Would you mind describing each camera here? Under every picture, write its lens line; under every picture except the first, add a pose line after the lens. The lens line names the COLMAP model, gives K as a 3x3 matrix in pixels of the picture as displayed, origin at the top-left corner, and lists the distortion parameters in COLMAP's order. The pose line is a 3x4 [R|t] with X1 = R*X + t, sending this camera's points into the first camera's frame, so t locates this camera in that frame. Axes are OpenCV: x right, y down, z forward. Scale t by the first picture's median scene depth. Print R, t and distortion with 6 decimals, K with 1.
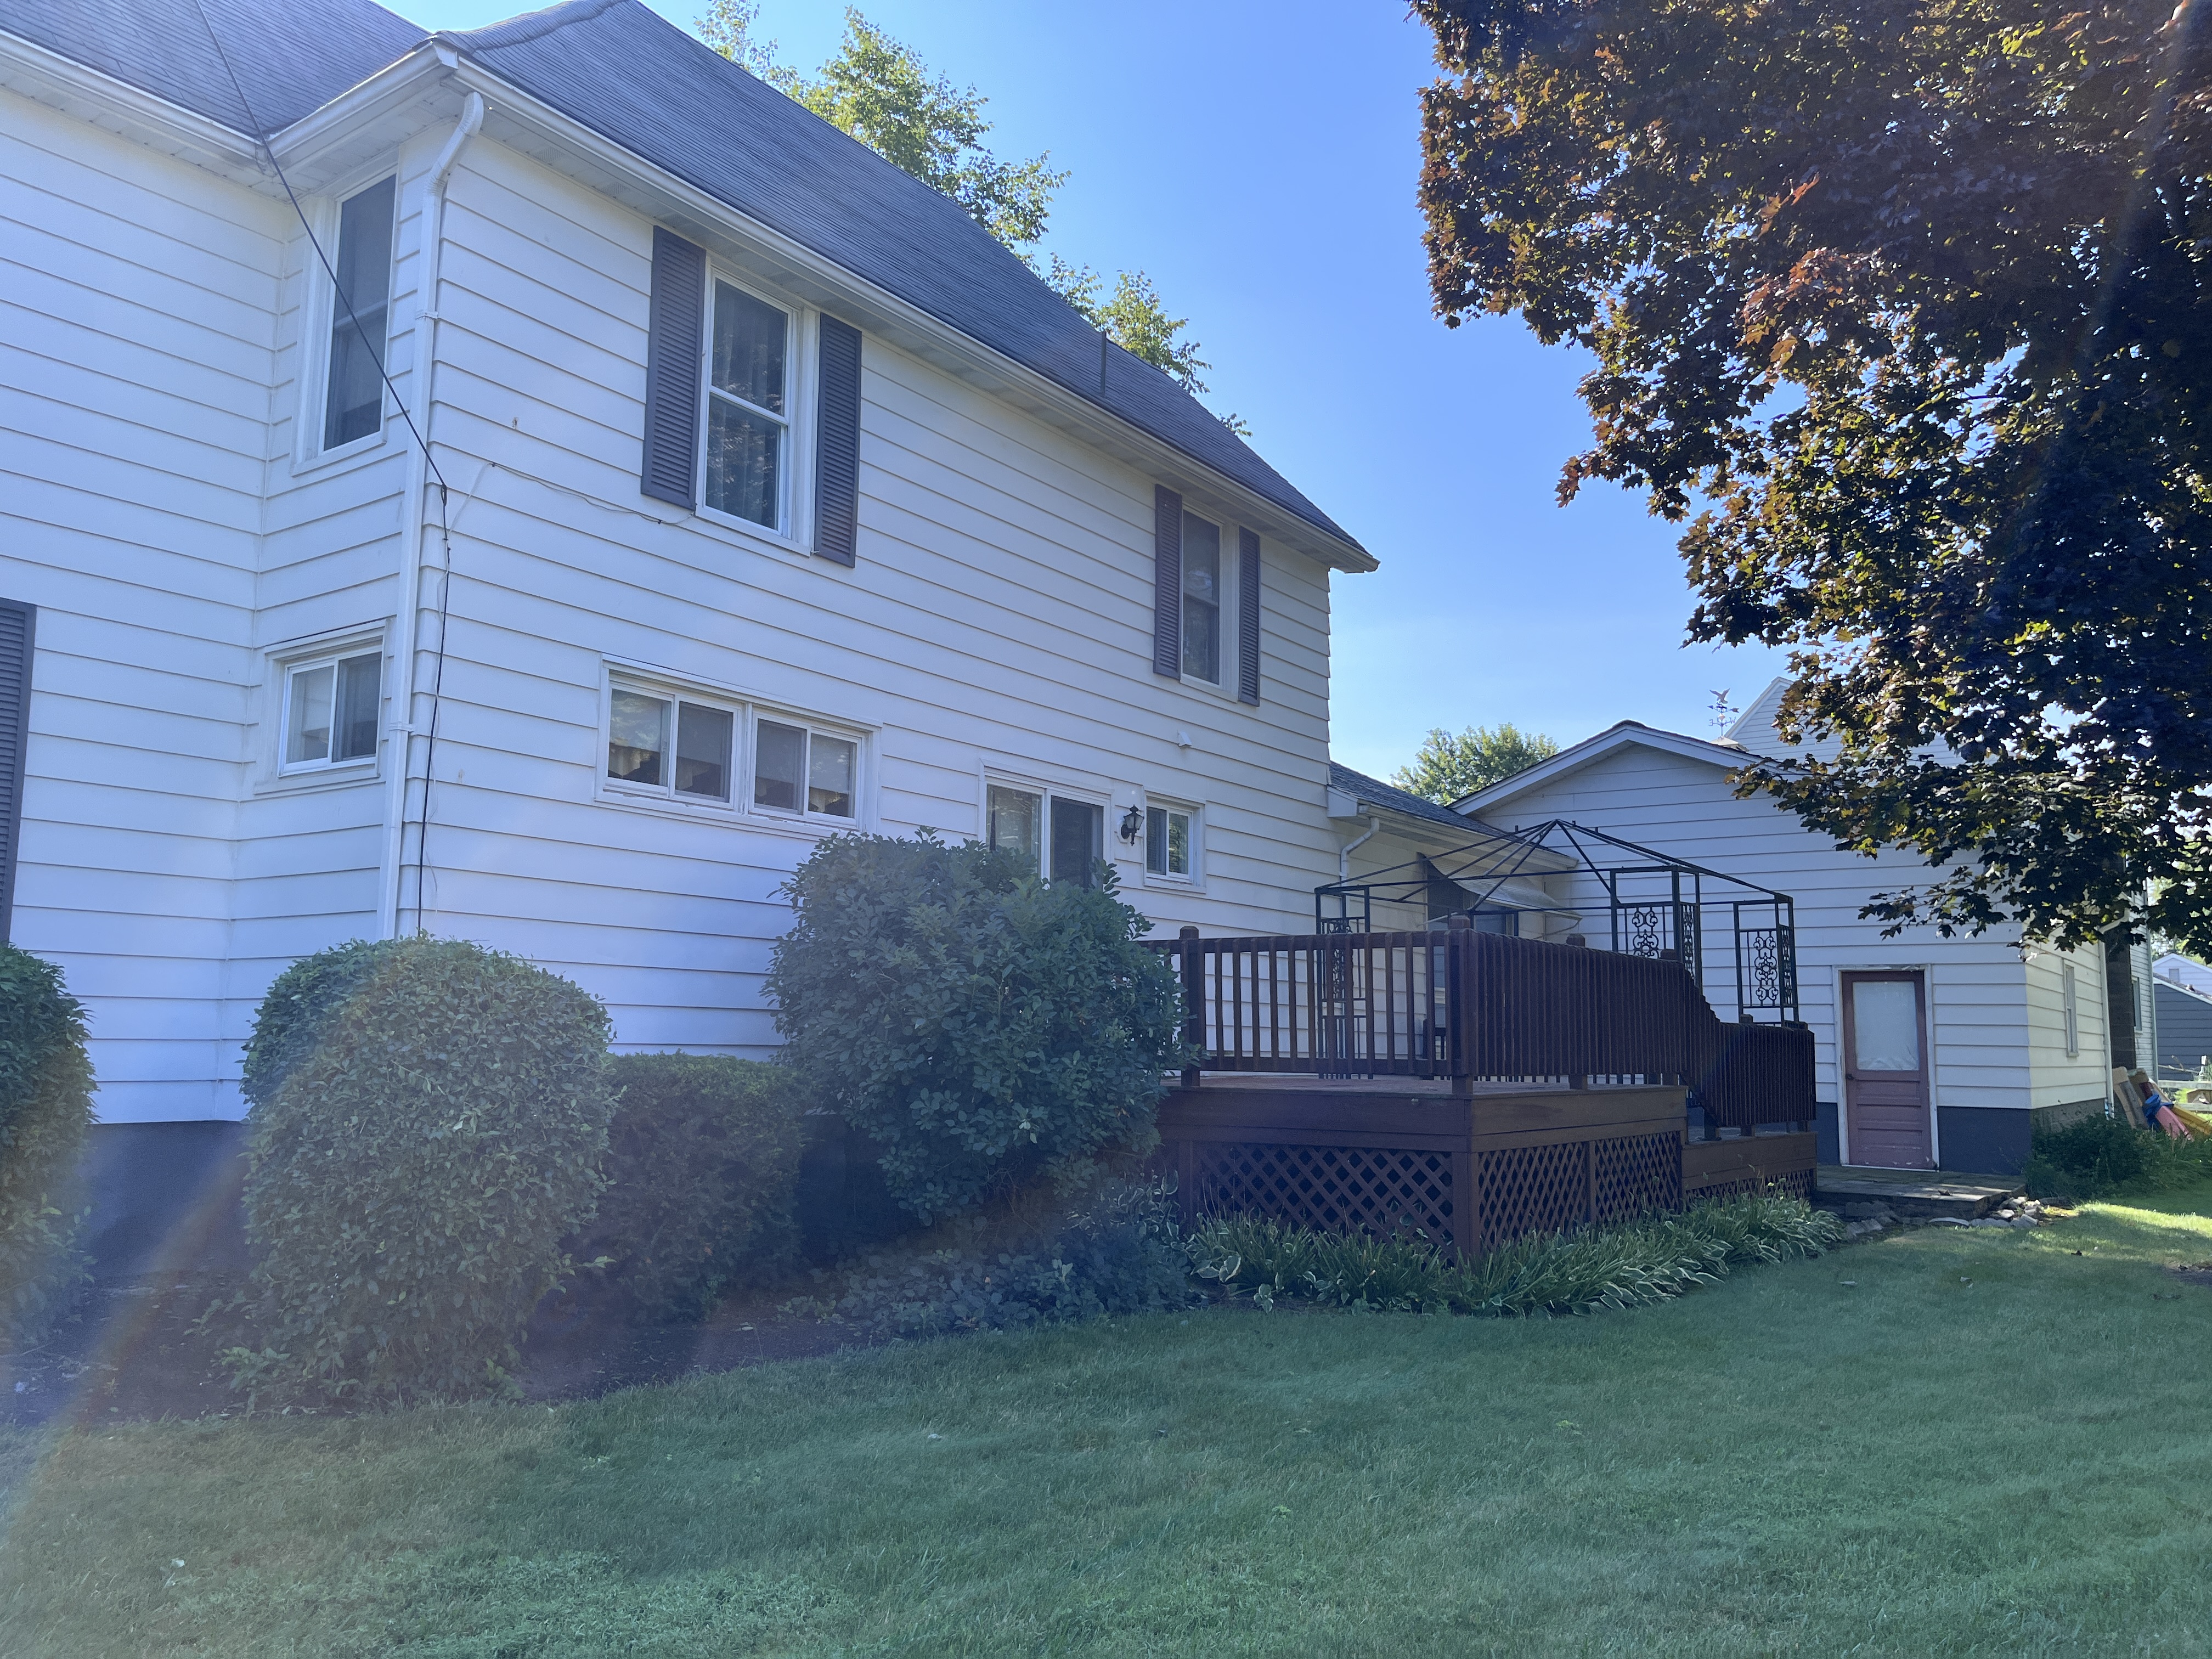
lens RADIAL K [[1683.2, 0, 1106.2], [0, 1683.2, 834.6], [0, 0, 1]] dist [0.012363, 0.007054]
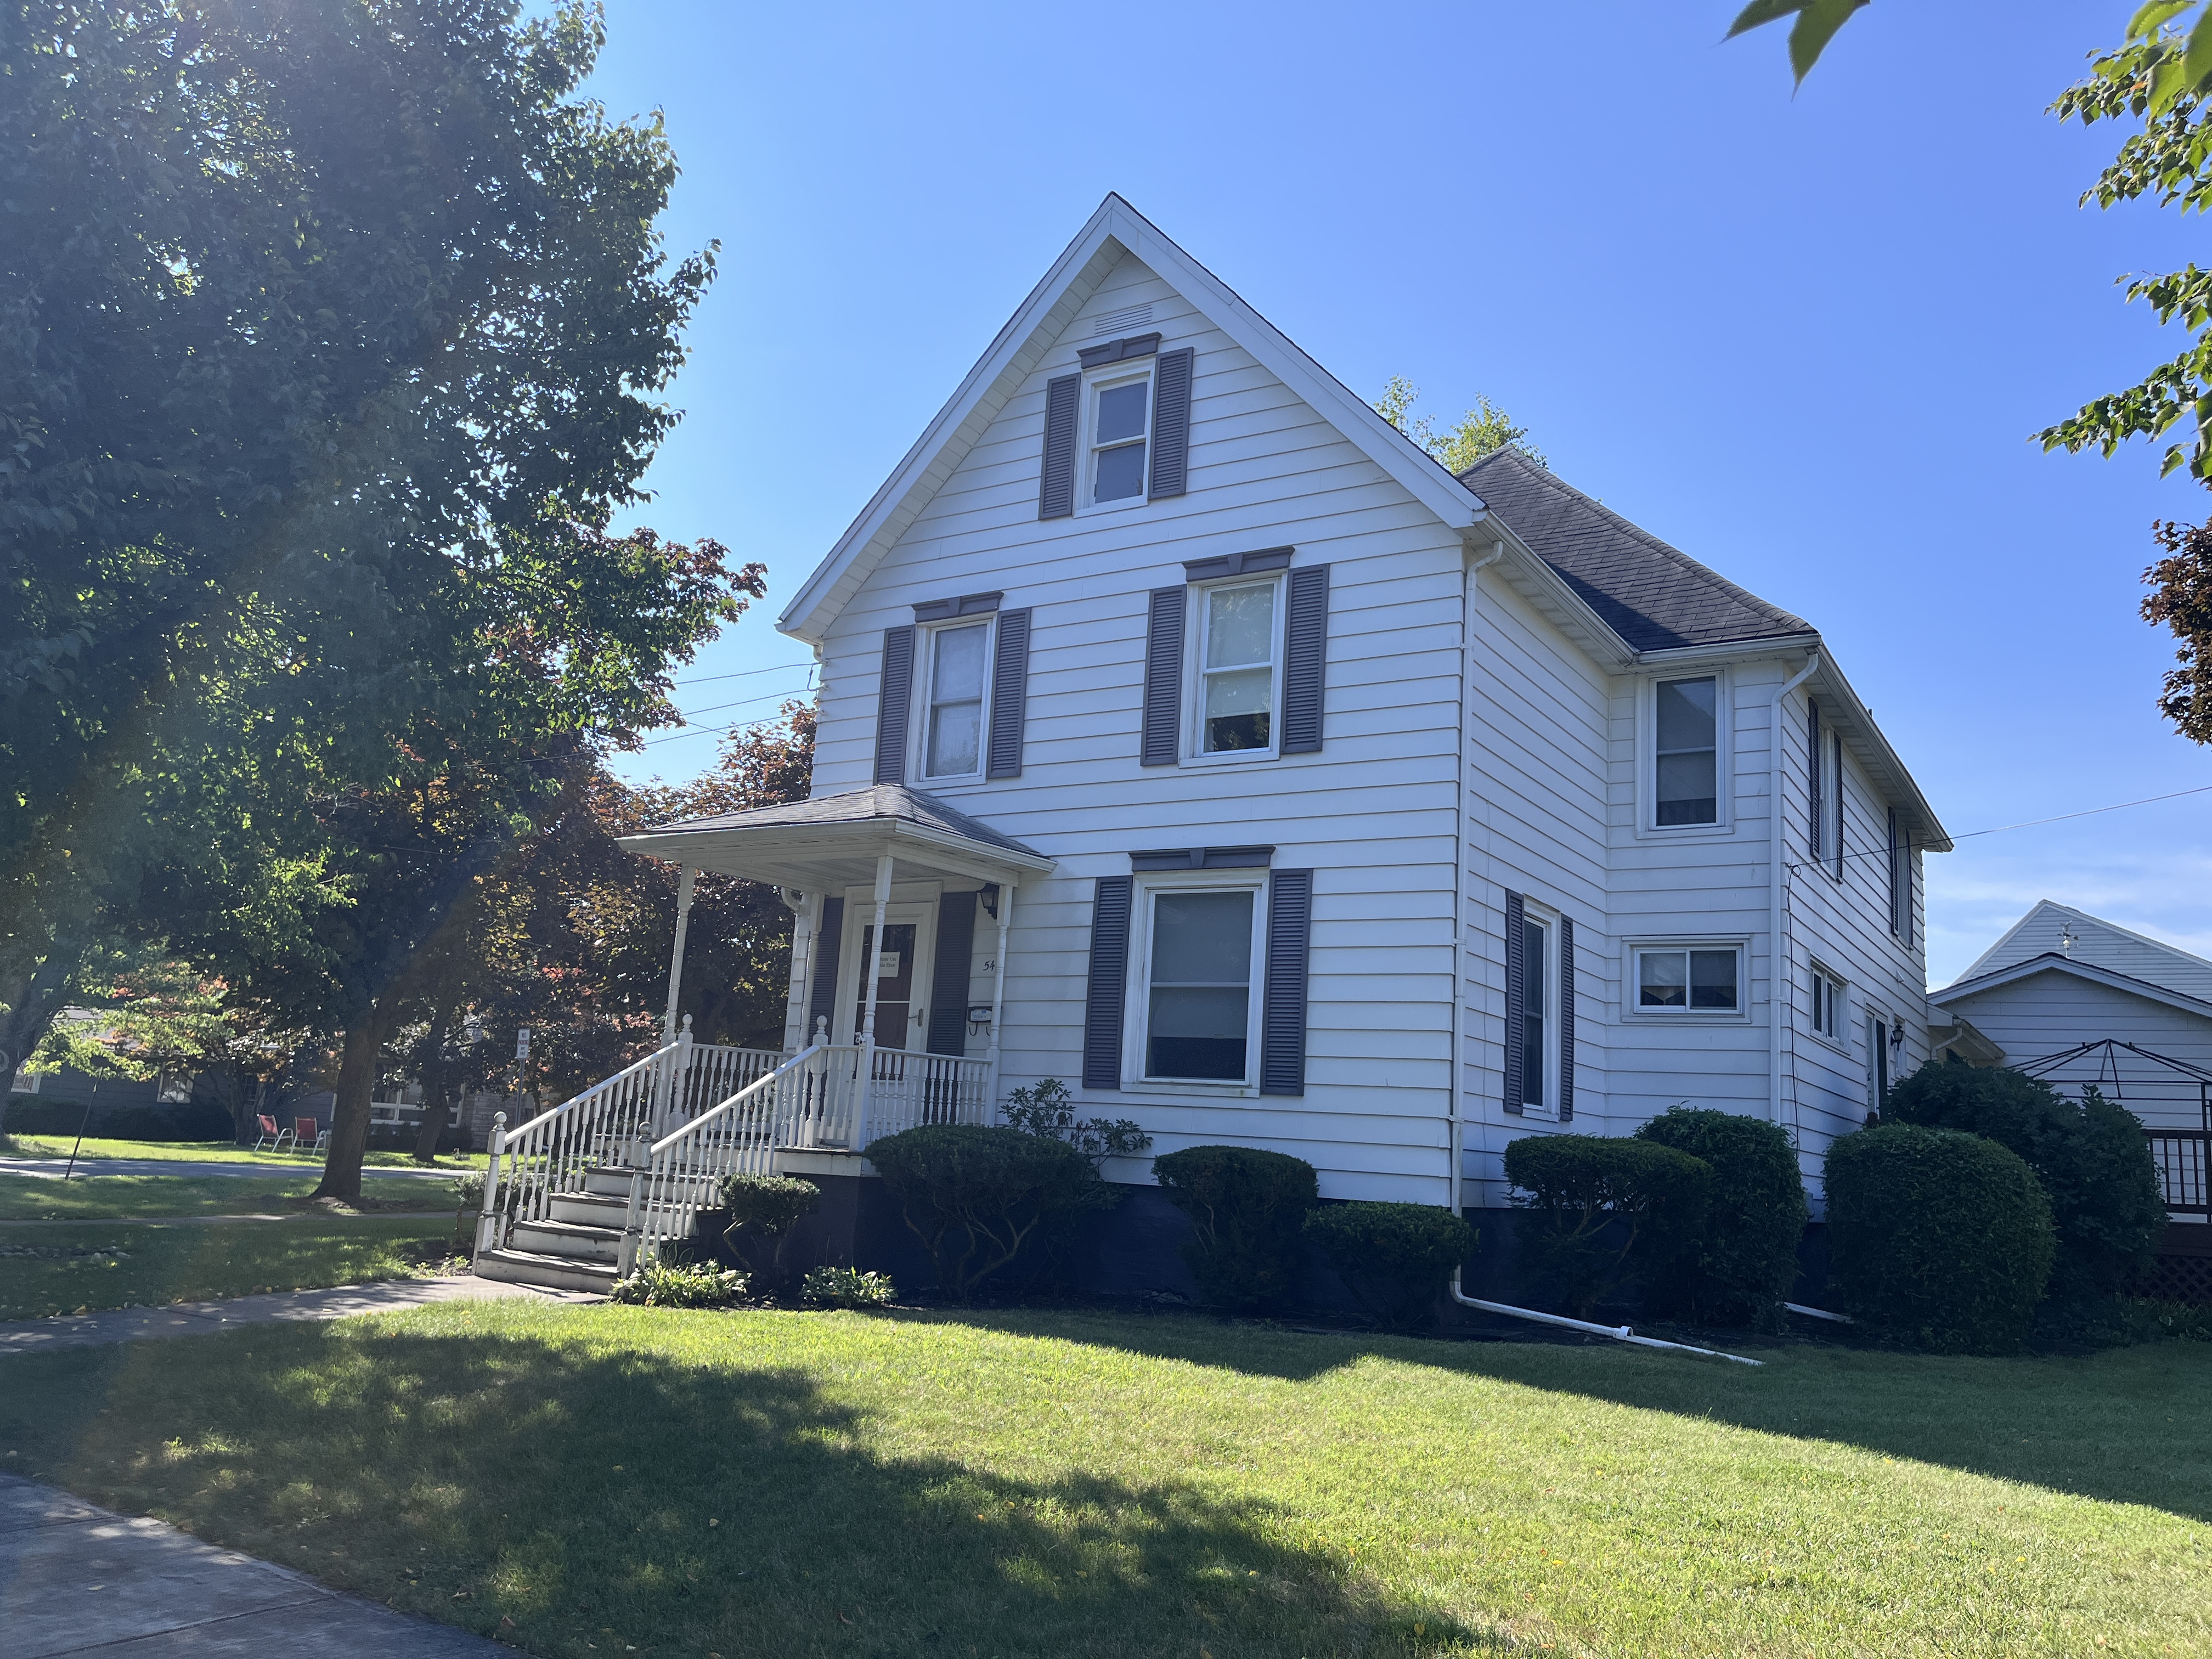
lens RADIAL K [[1683.2, 0, 1114.6], [0, 1683.2, 833.4], [0, 0, 1]] dist [0.012363, 0.007054]
pose [[0.996741, 0.065639, 0.046903, -1.104975], [-0.063431, 0.996874, -0.047105, -0.100145], [-0.049848, 0.043976, 0.997788, -0.732301]]
